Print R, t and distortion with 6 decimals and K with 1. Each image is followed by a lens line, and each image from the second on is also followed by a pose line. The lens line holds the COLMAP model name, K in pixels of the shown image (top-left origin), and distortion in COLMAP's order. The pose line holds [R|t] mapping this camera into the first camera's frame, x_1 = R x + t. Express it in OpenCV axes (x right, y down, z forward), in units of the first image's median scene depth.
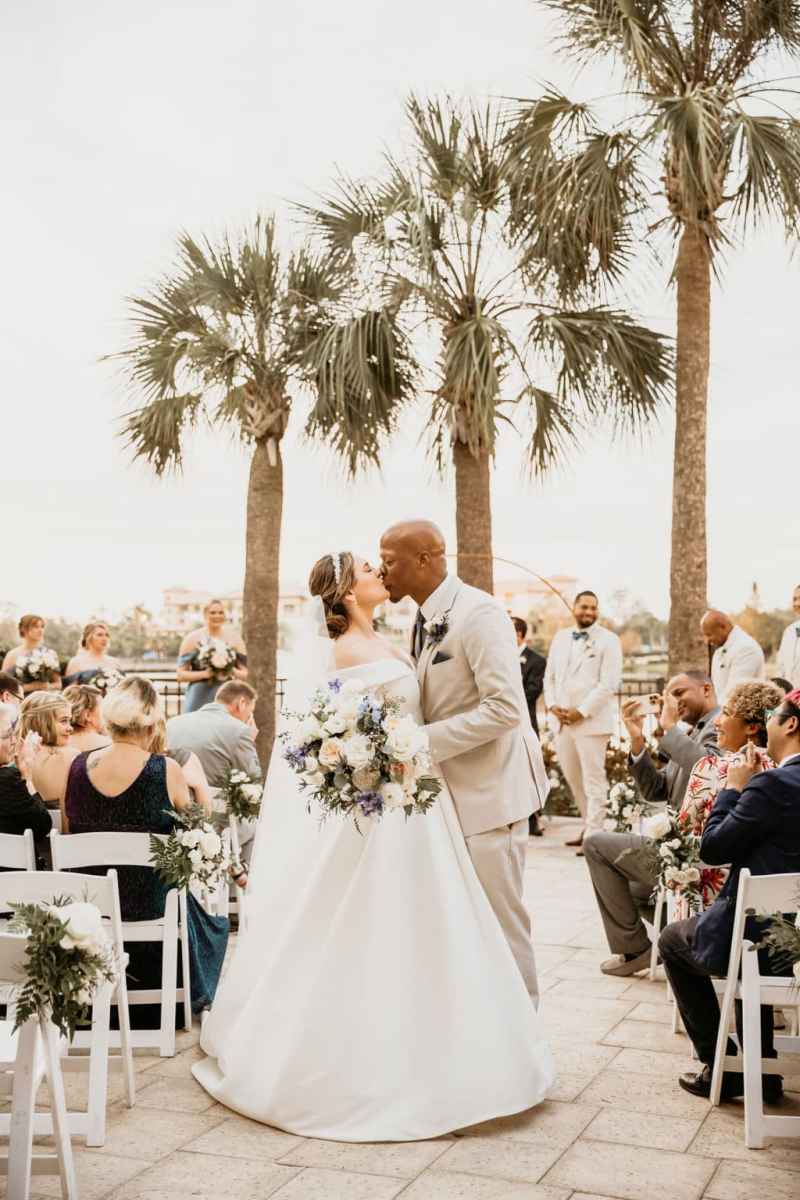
lens RADIAL K [[1425.1, 0, 400.0], [0, 1425.1, 600.0], [0, 0, 1]] dist [0.078792, 0.028622]
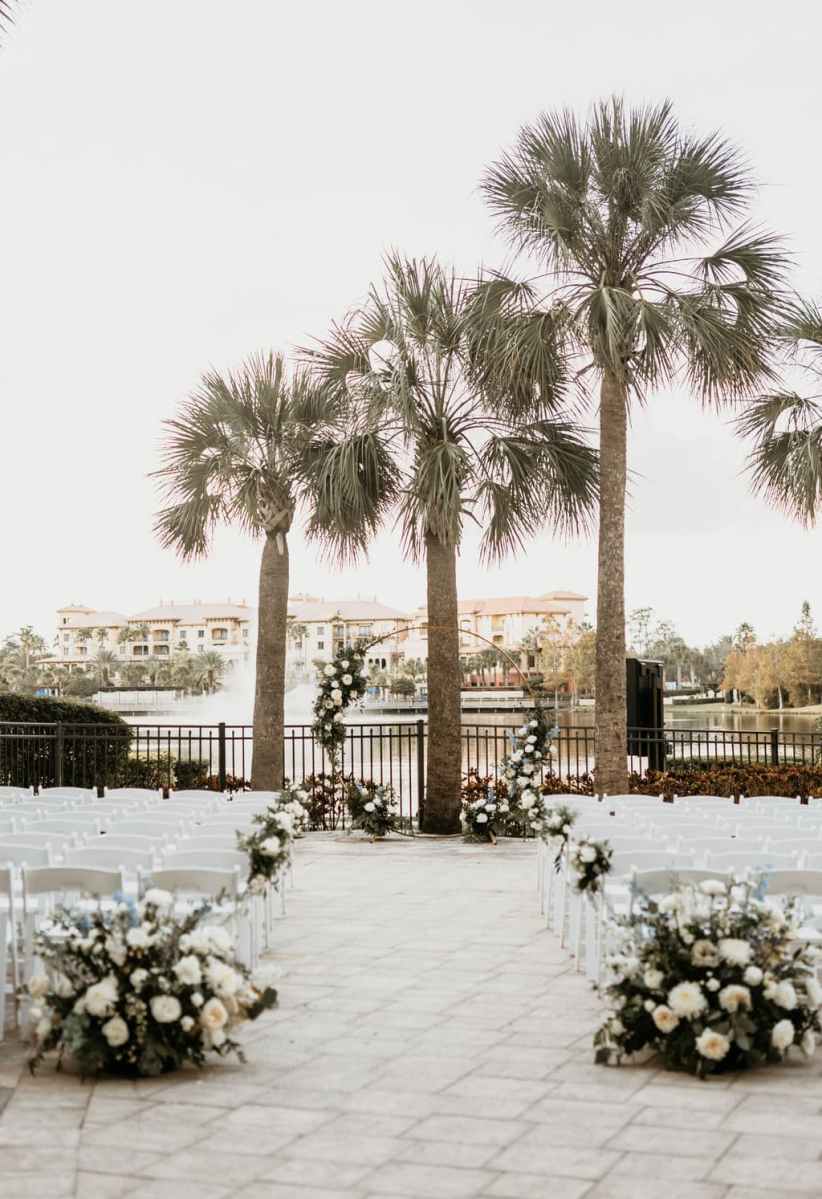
lens RADIAL K [[1800.7, 0, 359.5], [0, 1800.7, 598.9], [0, 0, 1]] dist [0.005897, -0.006608]
pose [[1.000000, 0.000480, -0.000284, -0.019965], [-0.000484, 0.999902, -0.013985, -0.033444], [0.000277, 0.013985, 0.999902, -0.574846]]
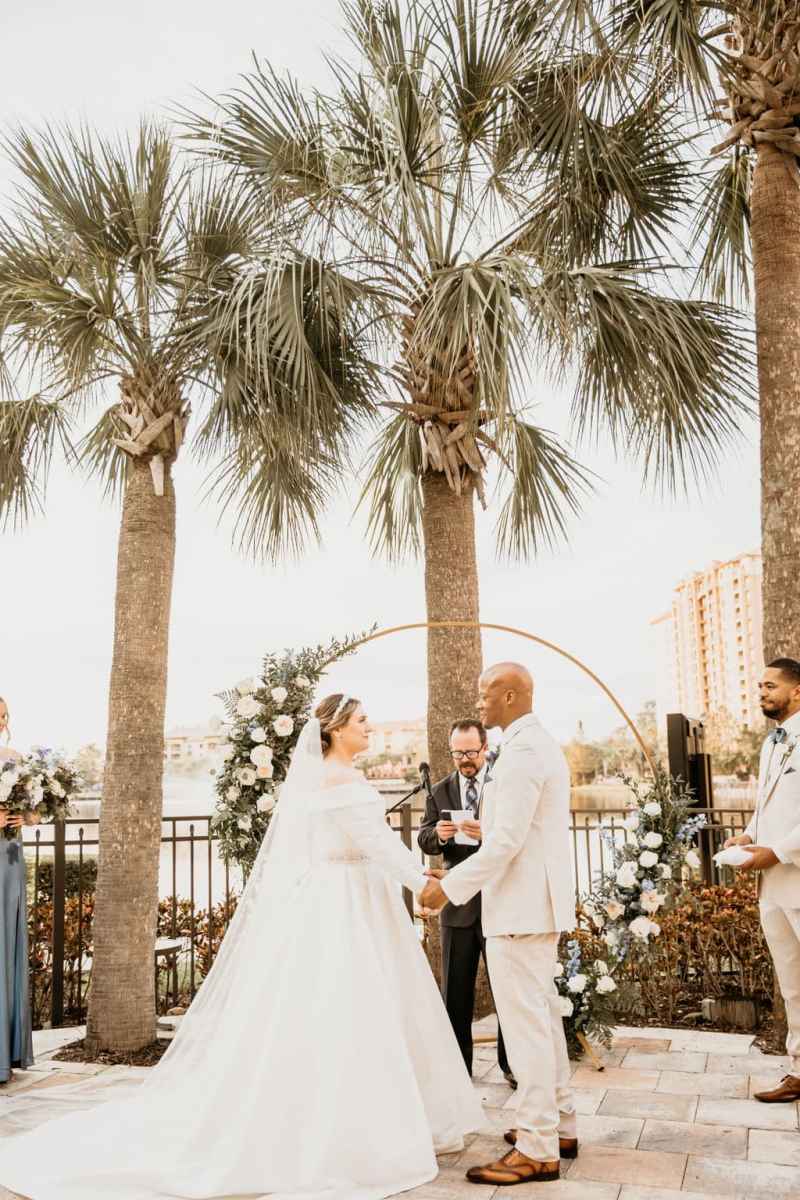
lens RADIAL K [[1144.4, 0, 397.8], [0, 1144.4, 615.5], [0, 0, 1]] dist [-0.004091, 0.016759]
pose [[0.996321, -0.002454, 0.085666, -0.024020], [0.011510, 0.994366, -0.105377, 0.019058], [-0.084925, 0.105975, 0.990736, 0.469814]]
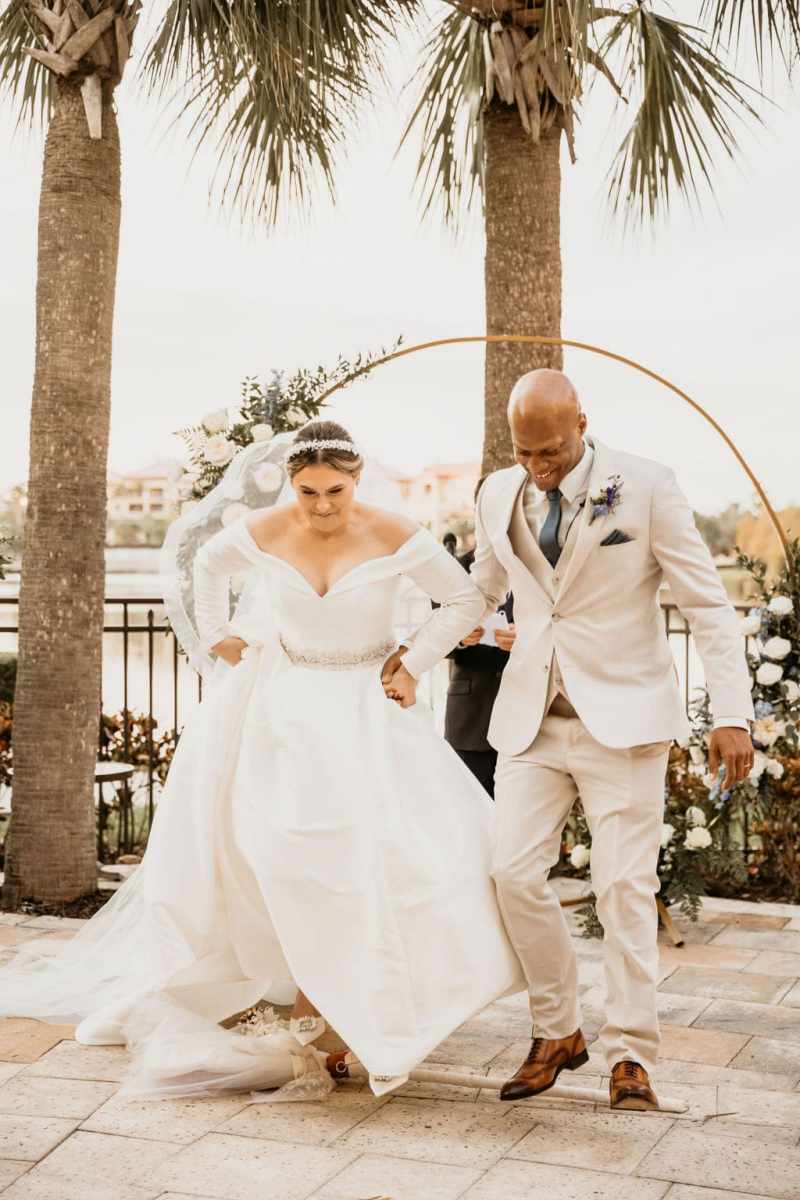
lens RADIAL K [[1895.4, 0, 400.0], [0, 1895.4, 600.0], [0, 0, 1]] dist [0.118647, 0.196236]
pose [[0.999654, 0.012361, 0.023199, -0.003490], [-0.013770, 0.998004, 0.061628, 0.014912], [-0.022390, -0.061926, 0.997830, 0.374426]]
